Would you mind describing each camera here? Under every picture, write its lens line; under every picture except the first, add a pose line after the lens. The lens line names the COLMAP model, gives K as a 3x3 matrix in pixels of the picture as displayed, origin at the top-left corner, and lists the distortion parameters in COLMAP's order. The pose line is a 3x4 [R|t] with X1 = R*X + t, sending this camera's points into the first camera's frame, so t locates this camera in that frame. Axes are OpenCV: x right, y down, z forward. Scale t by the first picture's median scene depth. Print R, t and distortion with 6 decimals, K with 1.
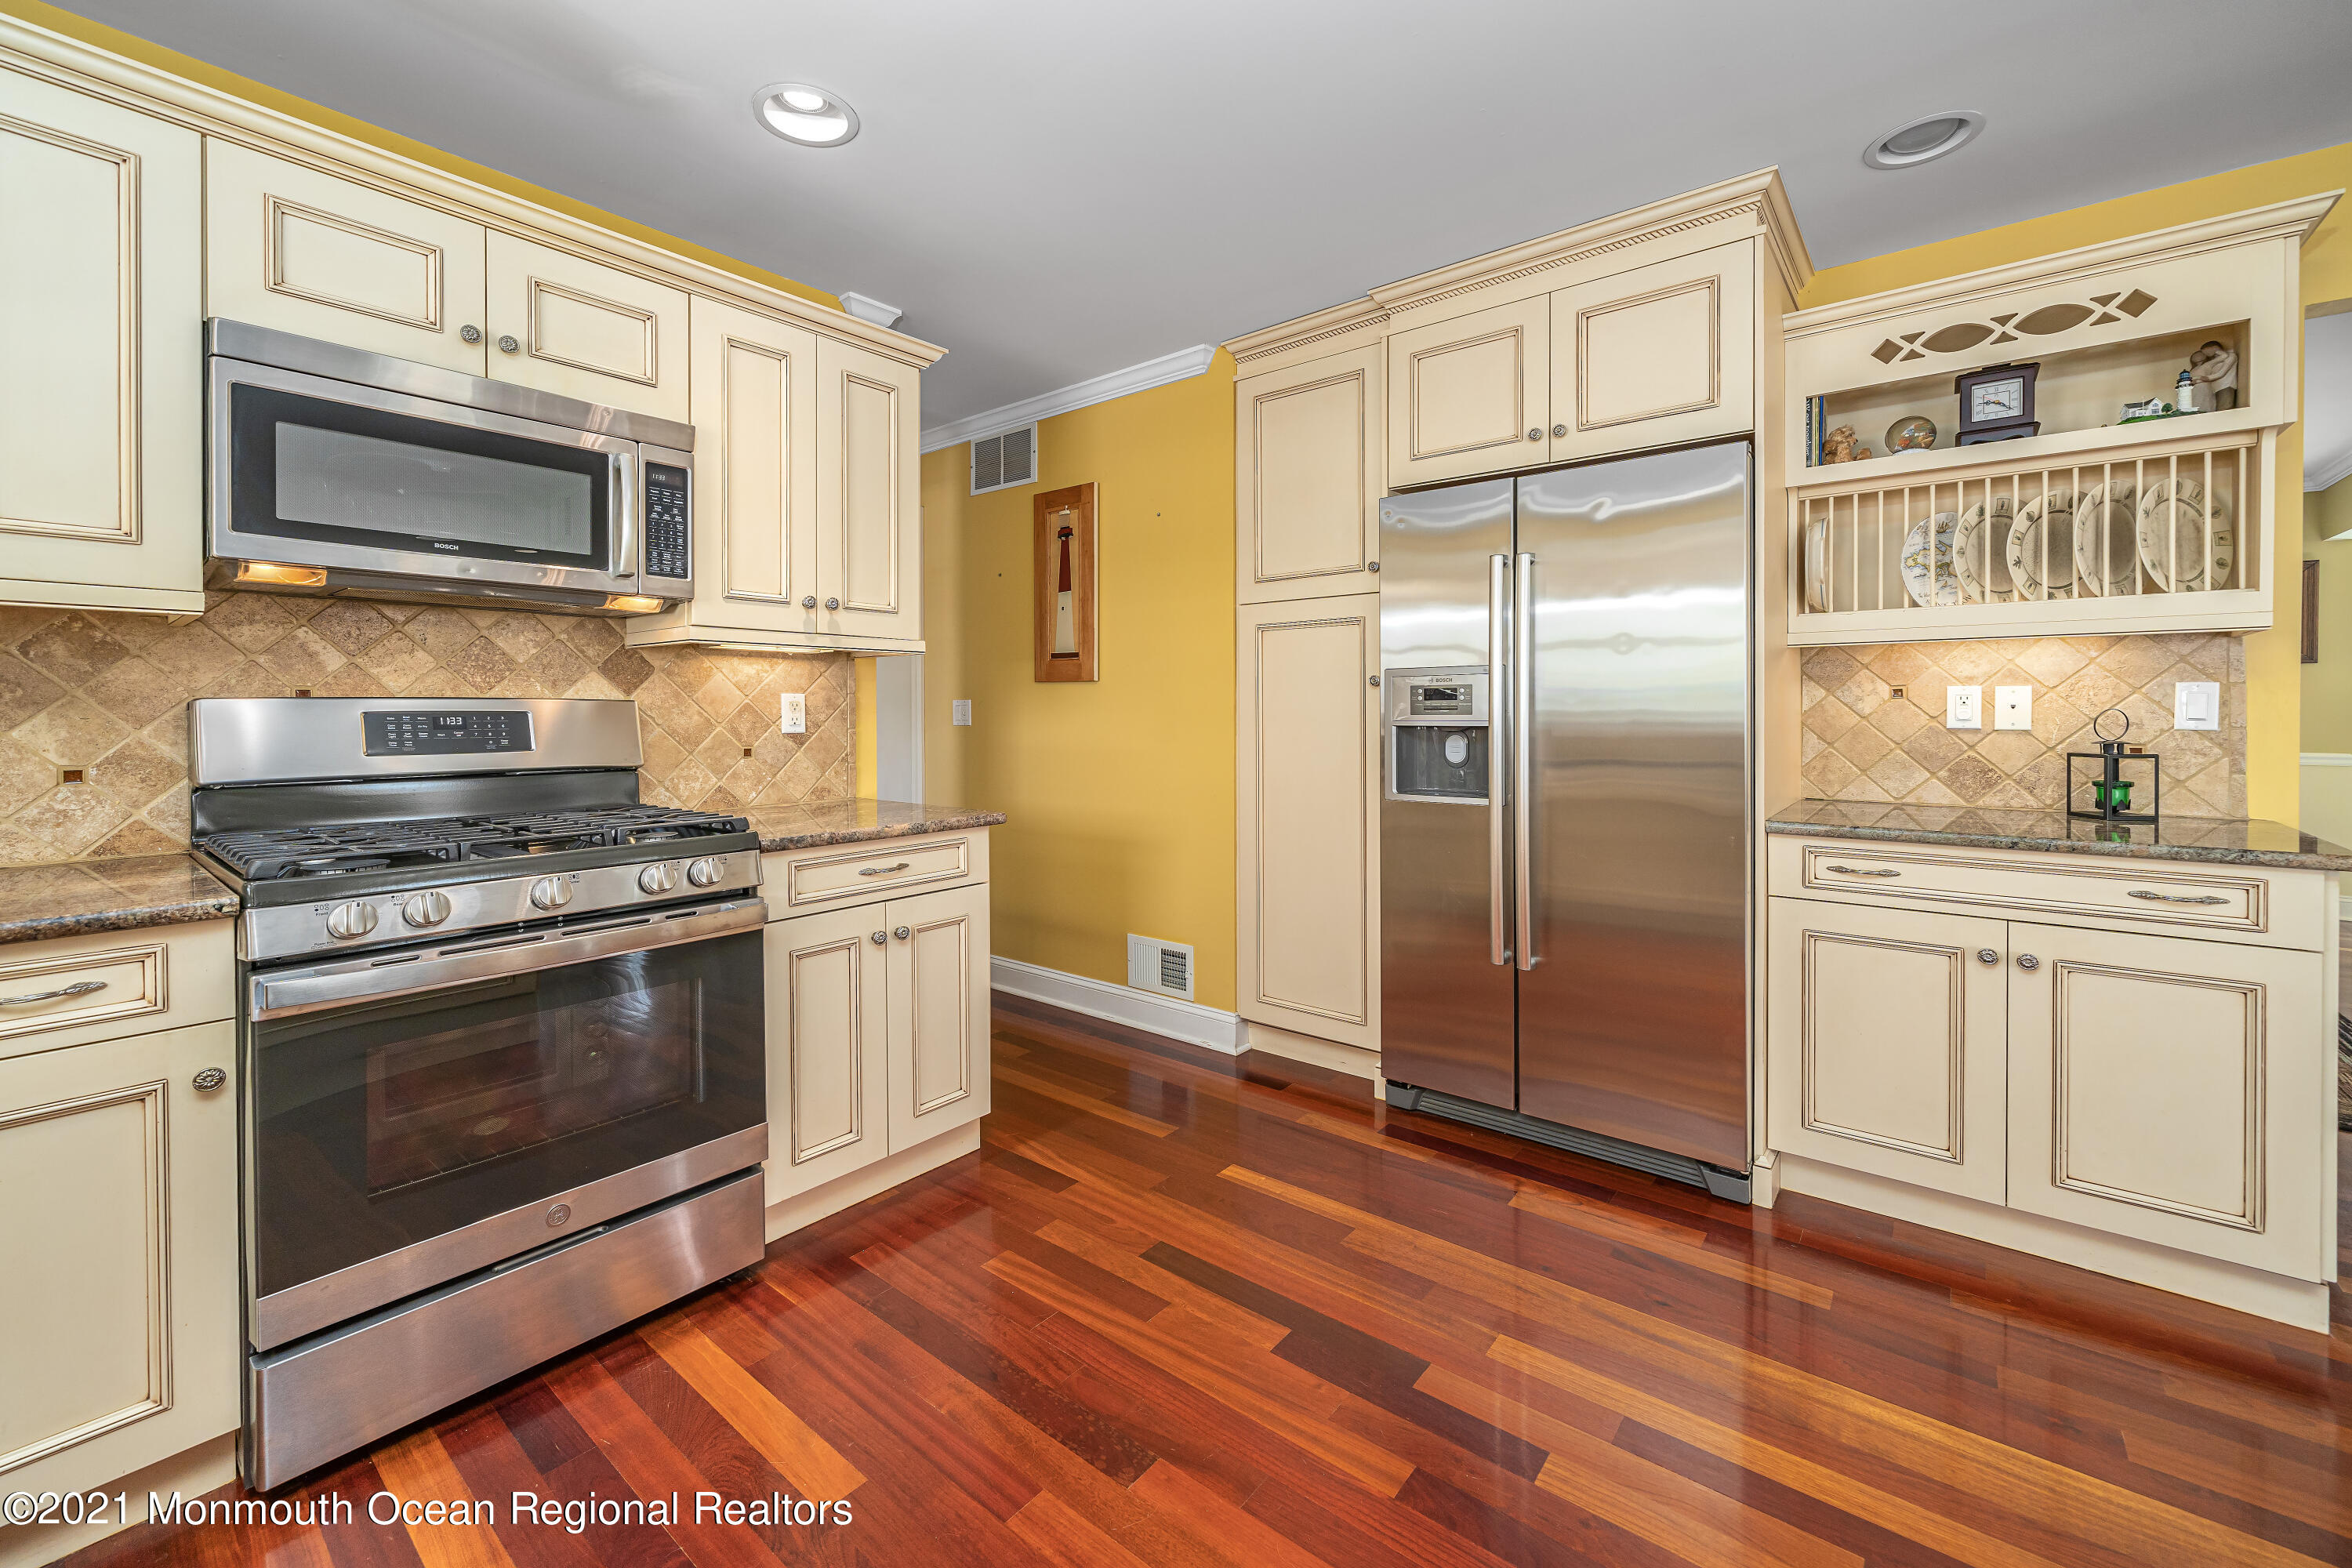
lens RADIAL K [[952.5, 0, 1233.5], [0, 952.5, 707.0], [0, 0, 1]] dist [-0.000048, 0.000028]
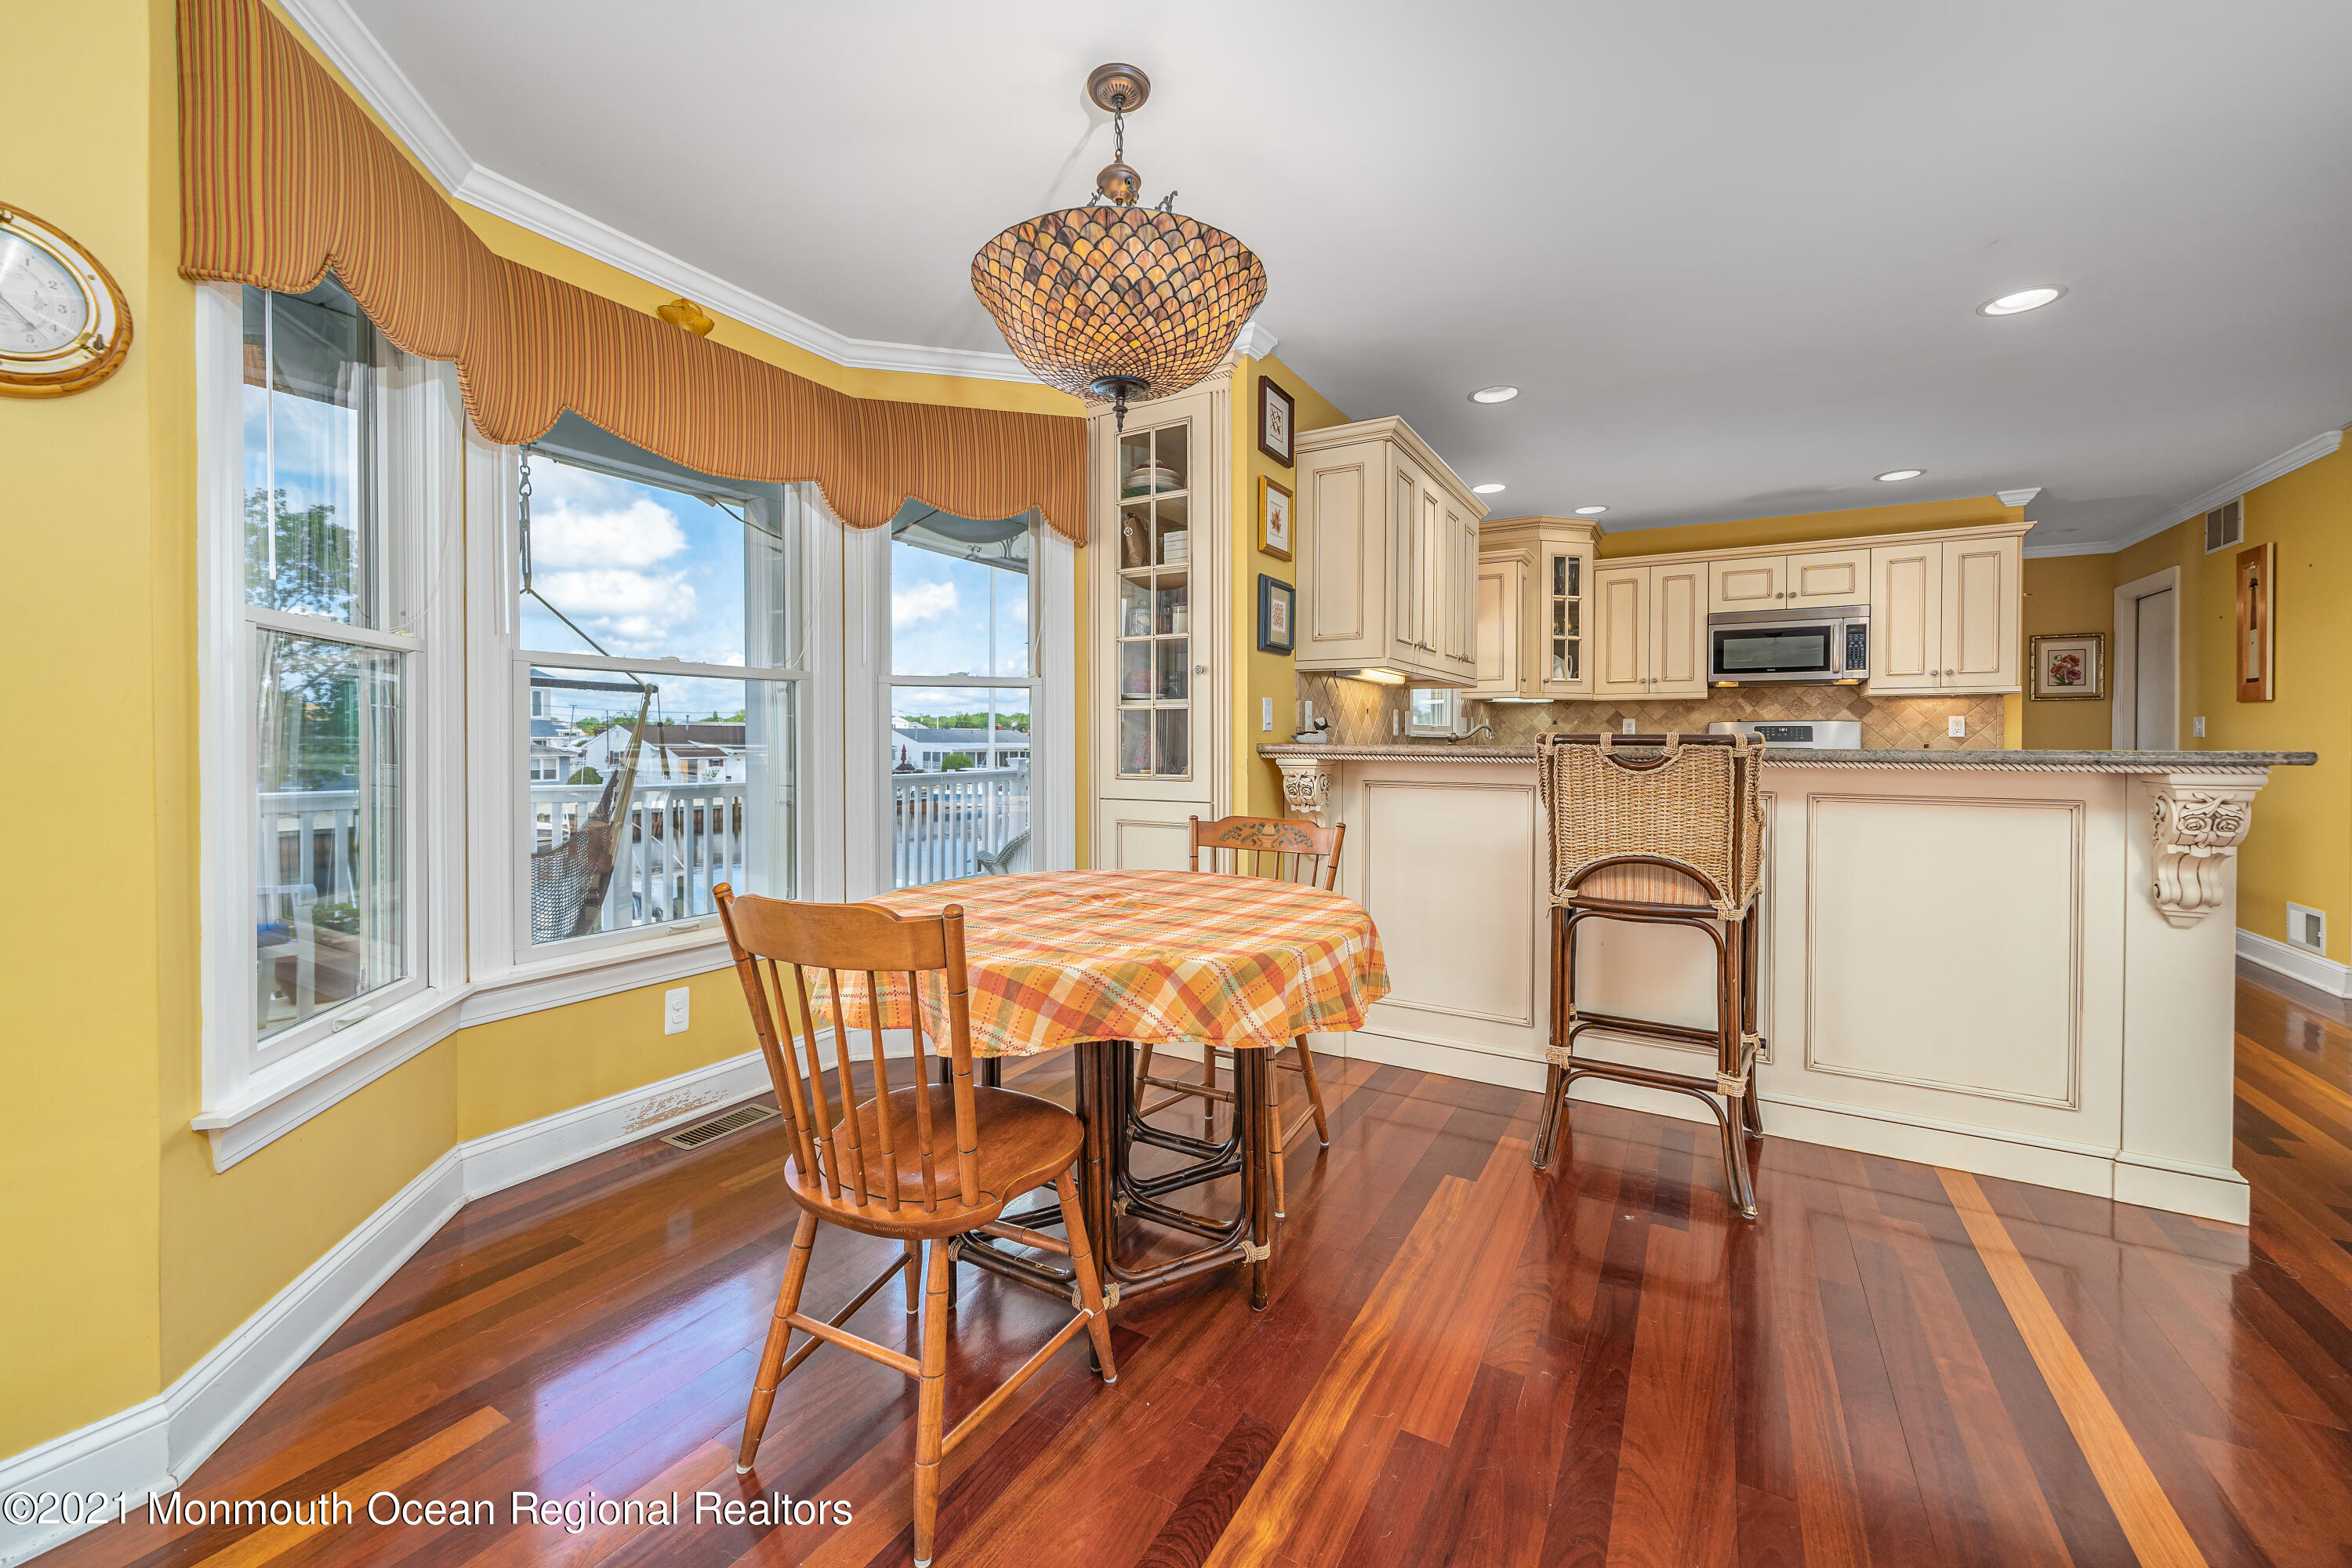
lens RADIAL K [[927.2, 0, 1155.4], [0, 927.2, 751.5], [0, 0, 1]] dist [-0.010400, -0.000021]
pose [[0.130694, 0.015260, -0.991305, 1.450030], [0.002086, 0.999875, 0.015667, 0.029892], [0.991421, -0.004115, 0.130646, -1.044983]]
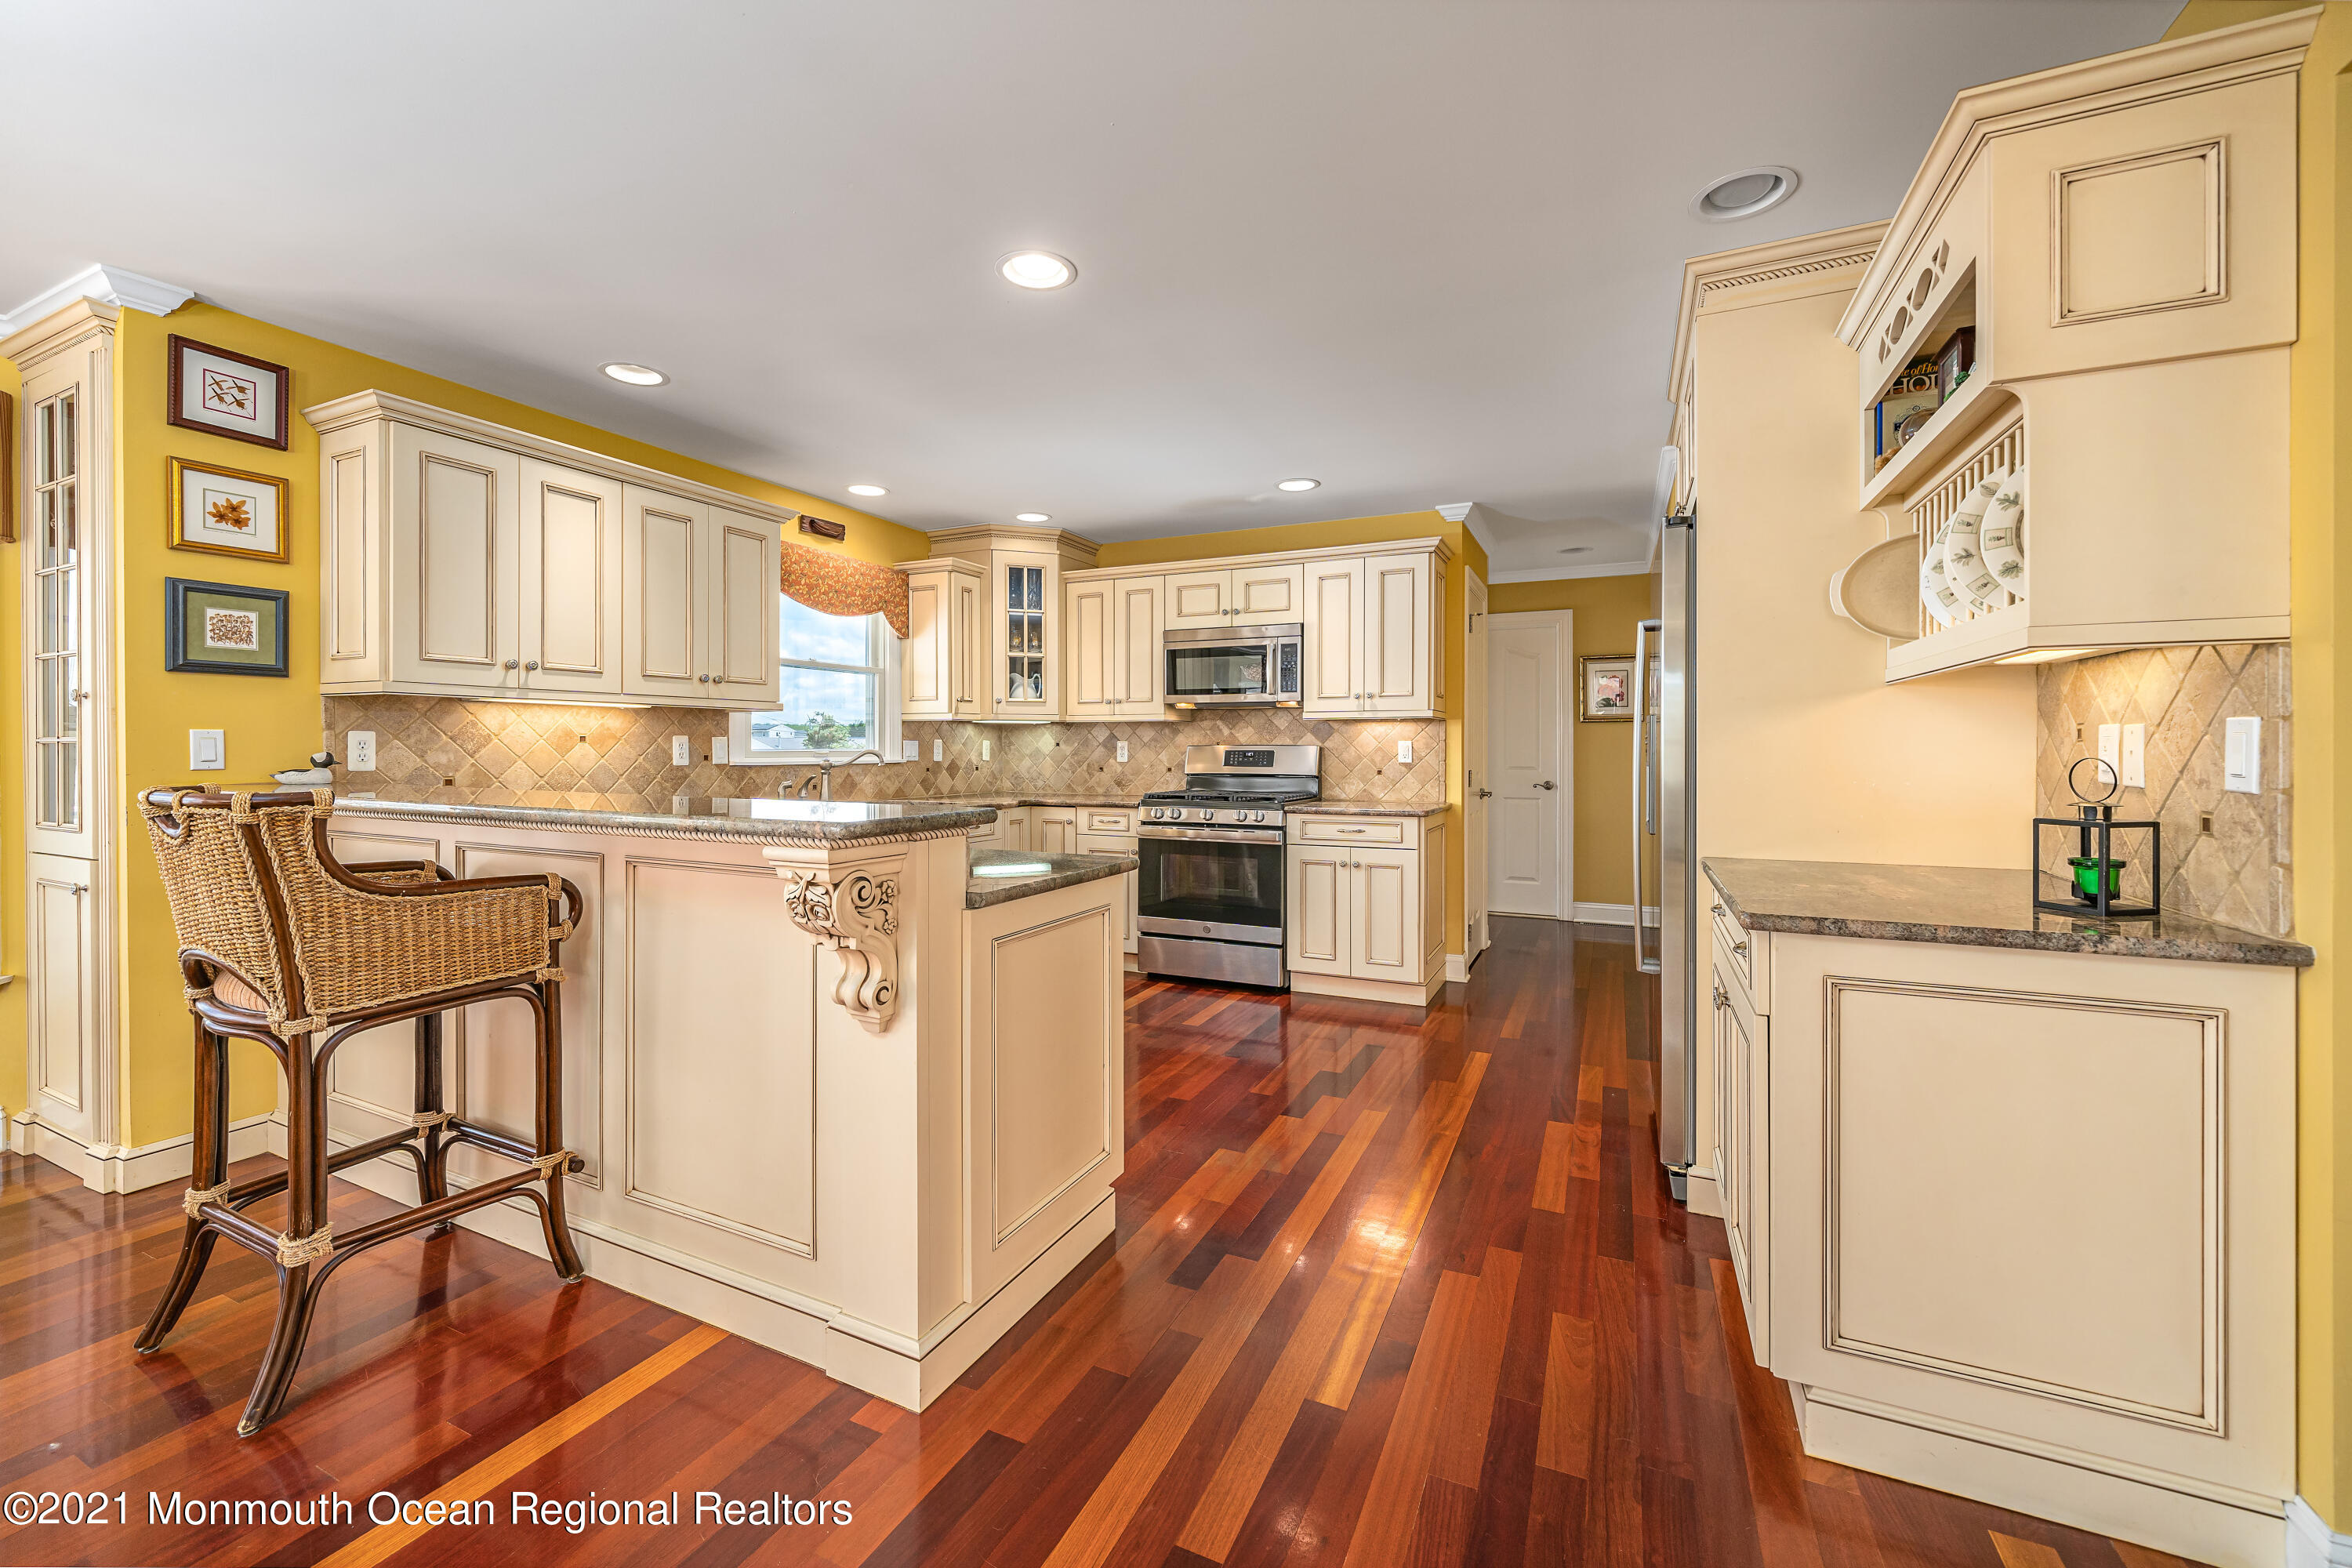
lens RADIAL K [[927.2, 0, 1155.4], [0, 927.2, 751.5], [0, 0, 1]] dist [-0.010400, -0.000021]
pose [[0.224844, 0.006177, -0.974375, 1.446645], [0.000823, 0.999978, 0.006530, -0.008188], [0.974394, -0.002270, 0.224834, 0.172039]]
